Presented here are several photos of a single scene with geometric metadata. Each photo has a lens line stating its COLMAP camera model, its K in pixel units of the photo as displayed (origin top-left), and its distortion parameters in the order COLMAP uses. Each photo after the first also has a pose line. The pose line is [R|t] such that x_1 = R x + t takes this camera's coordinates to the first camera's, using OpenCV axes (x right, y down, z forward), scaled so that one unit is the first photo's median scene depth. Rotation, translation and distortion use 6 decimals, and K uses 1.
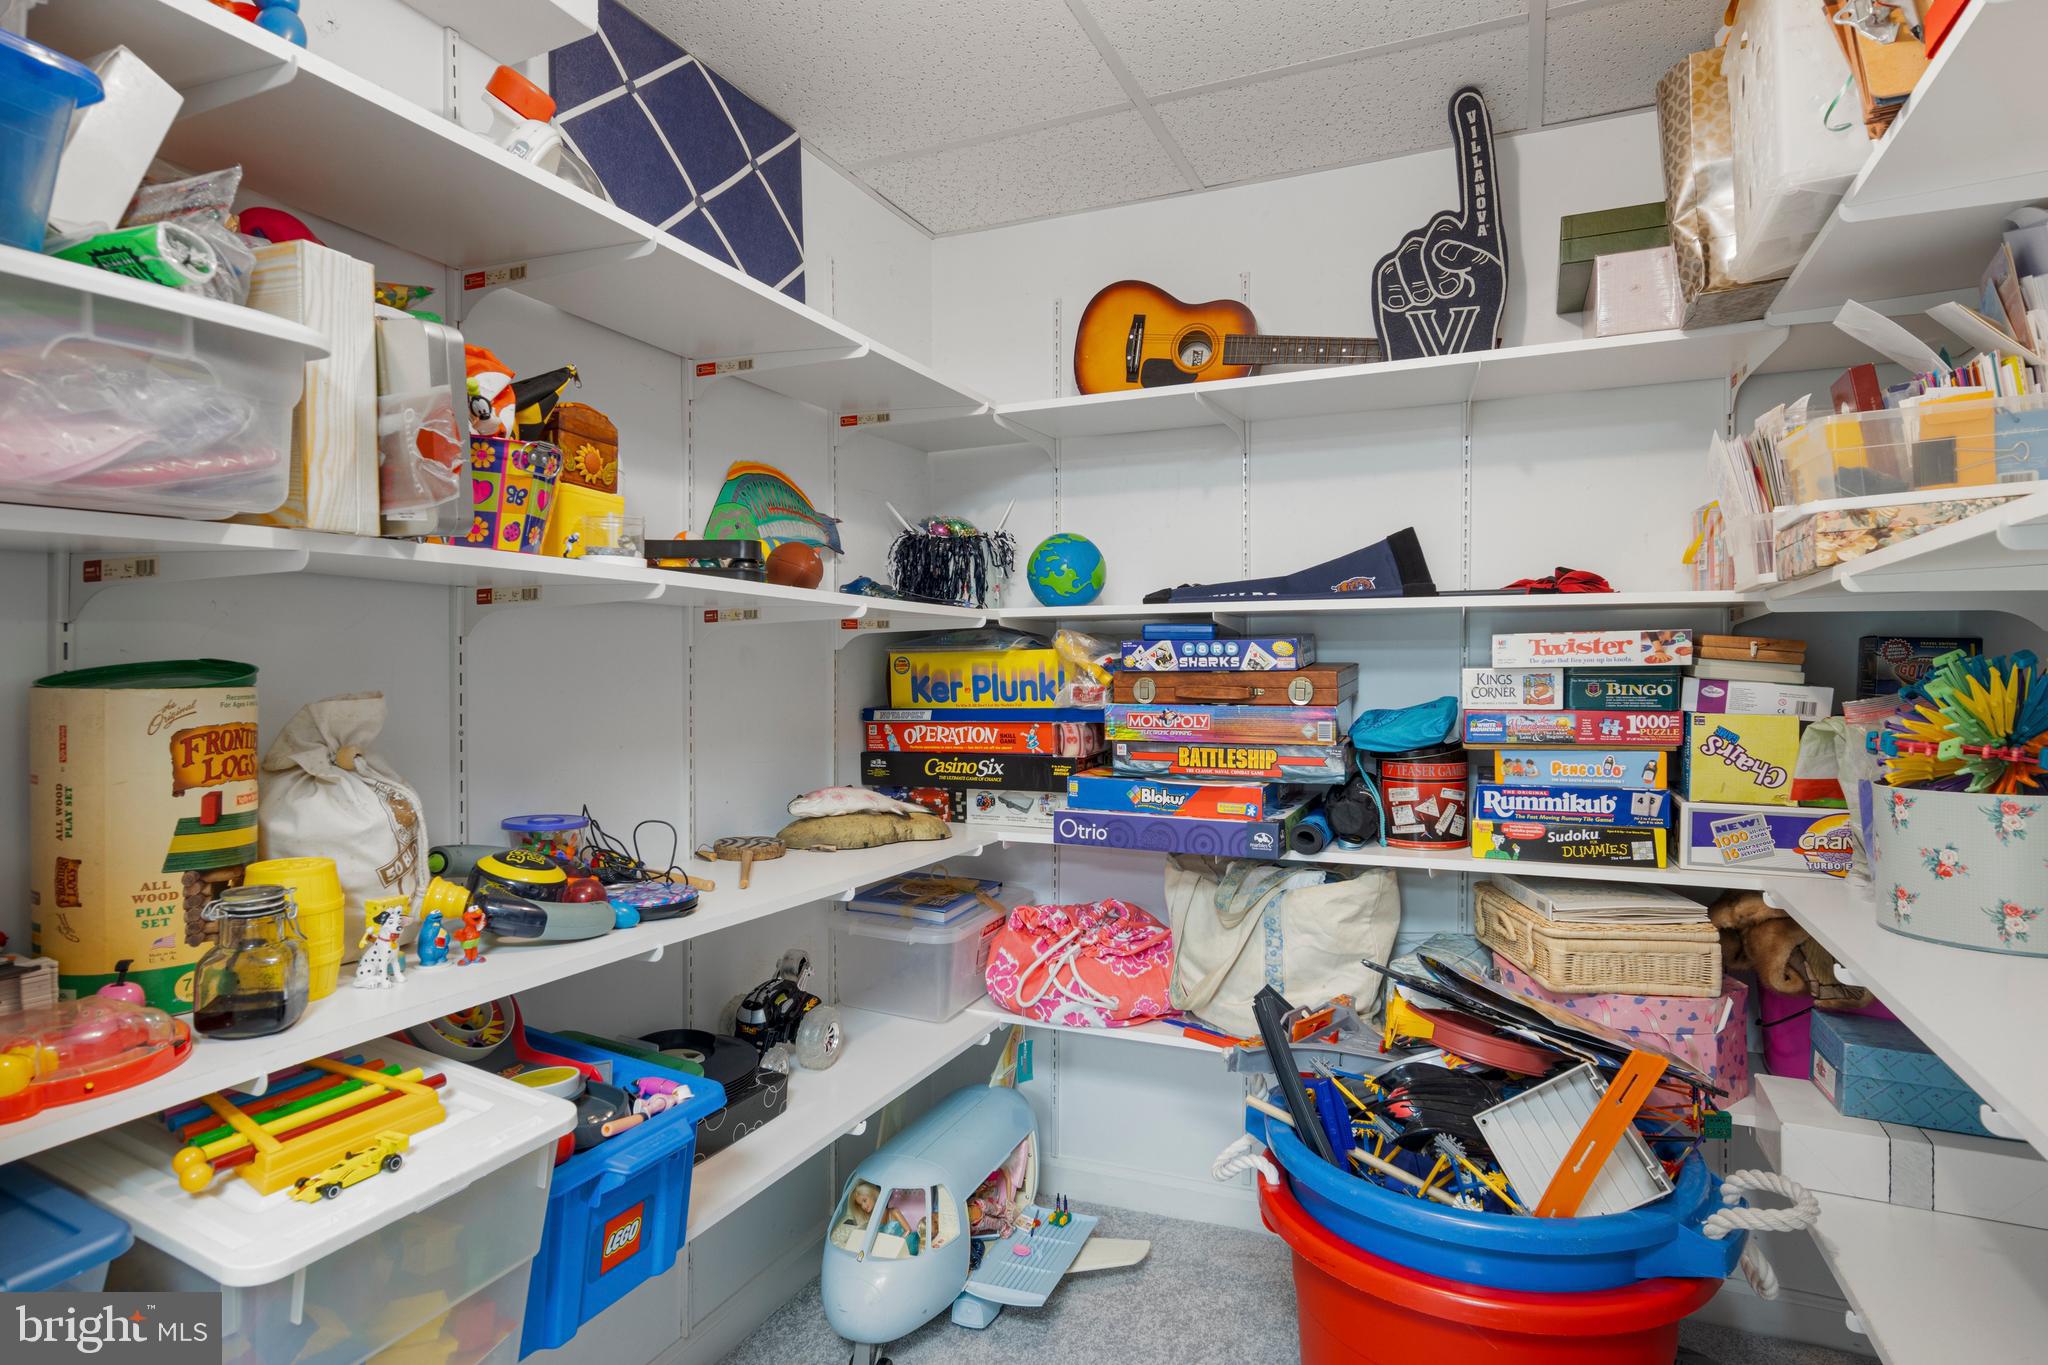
lens RADIAL K [[1107.2, 0, 1024.2], [0, 1107.2, 669.5], [0, 0, 1]] dist [0.012162, -0.002503]
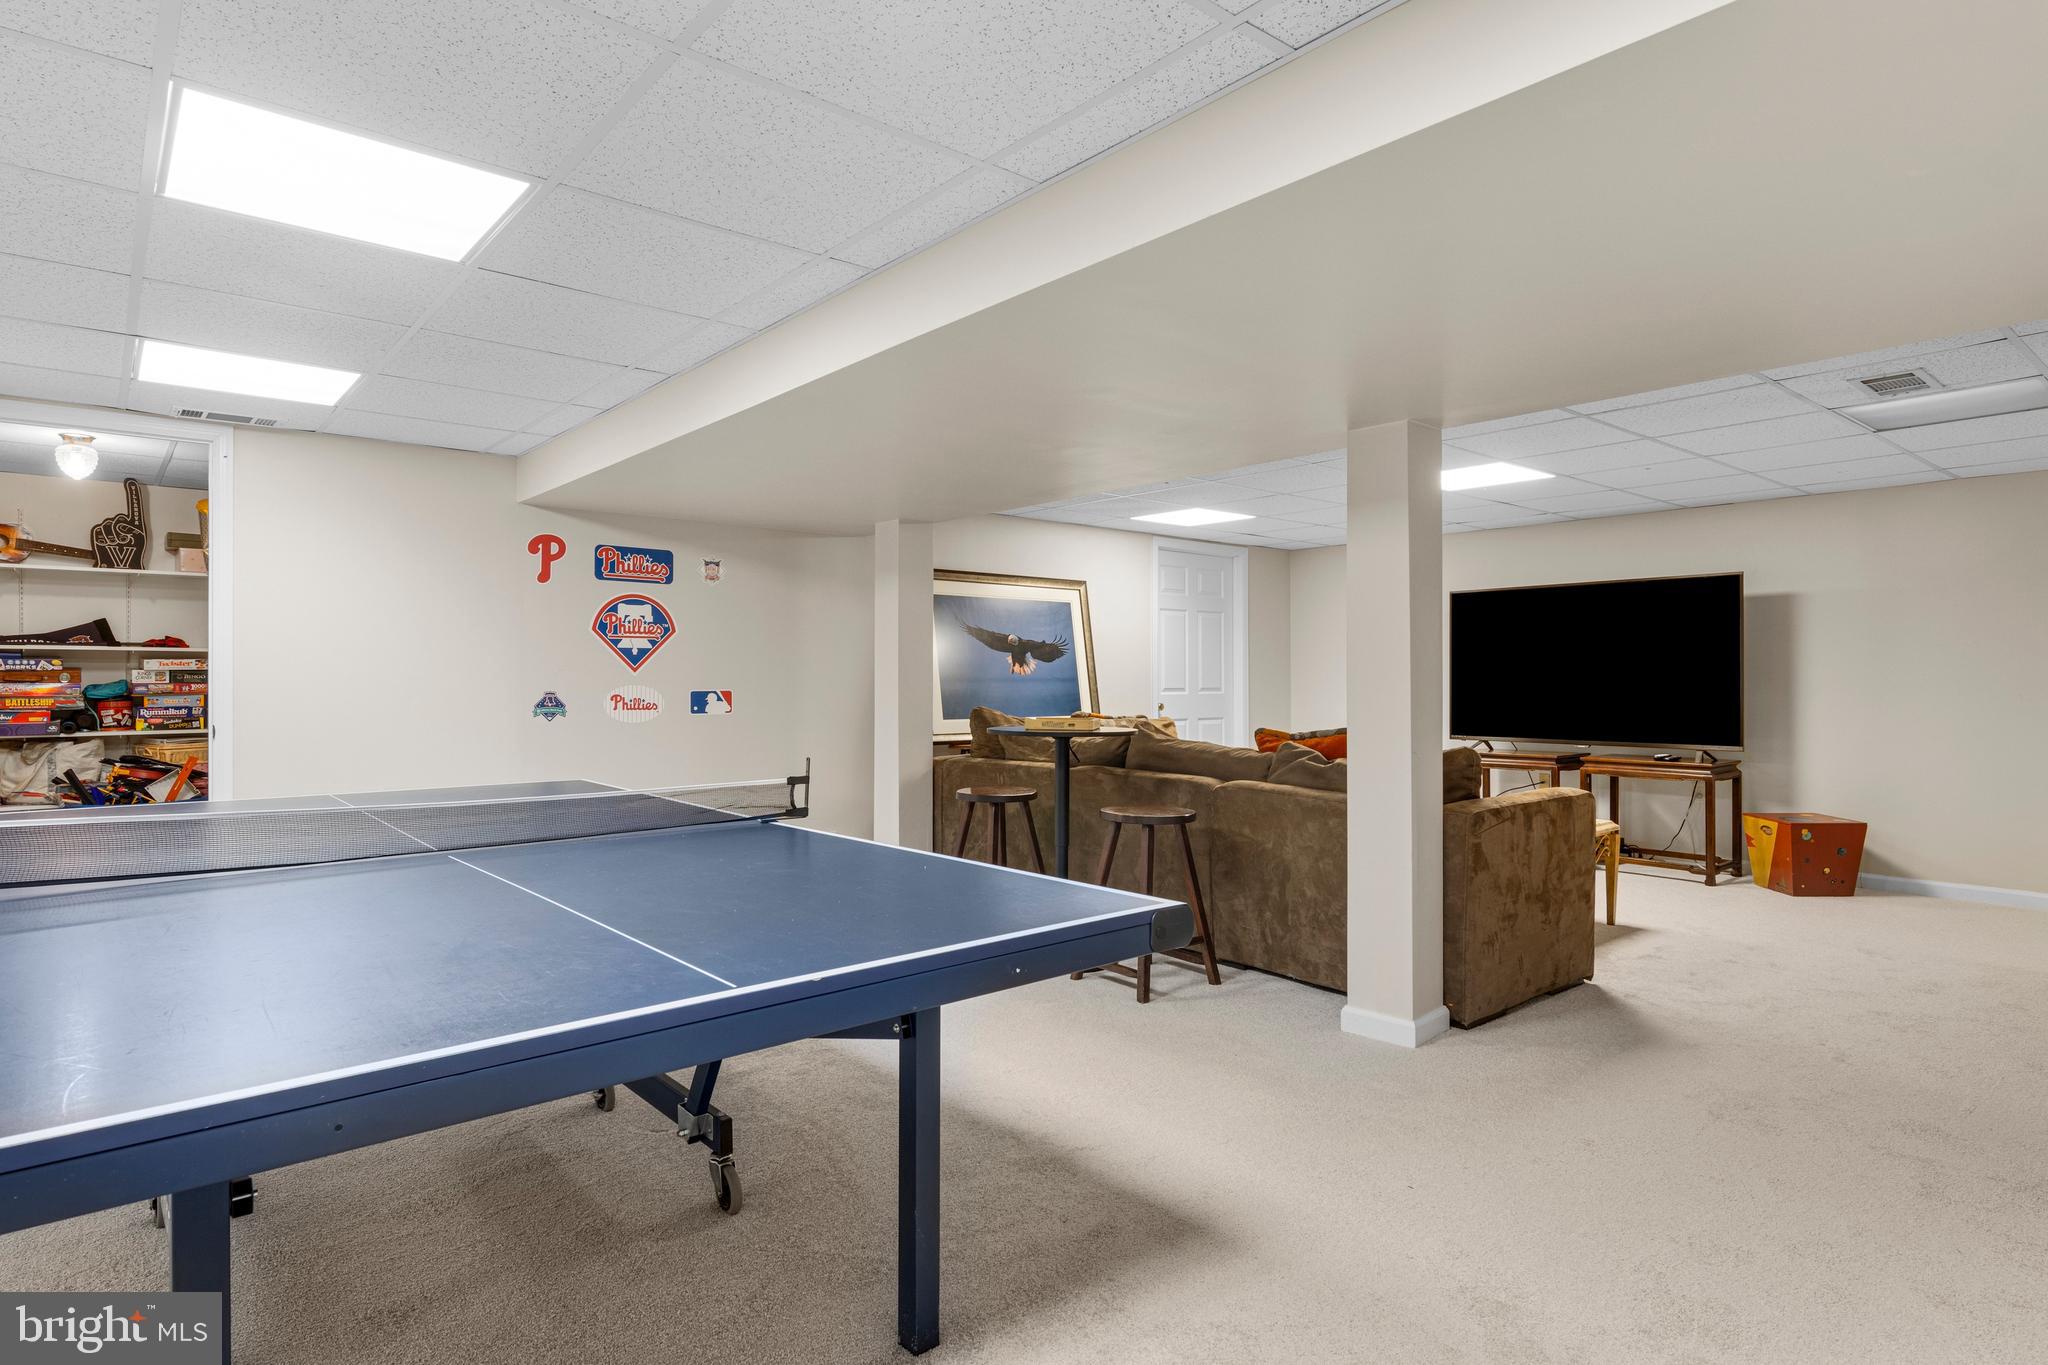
lens RADIAL K [[1107.2, 0, 1017.0], [0, 1107.2, 686.2], [0, 0, 1]] dist [0.012162, -0.002503]
pose [[0.435849, -0.002414, 0.900016, -1.270306], [0.001168, 0.999997, 0.002117, 0.038708], [-0.900019, 0.000129, 0.435851, -2.465055]]
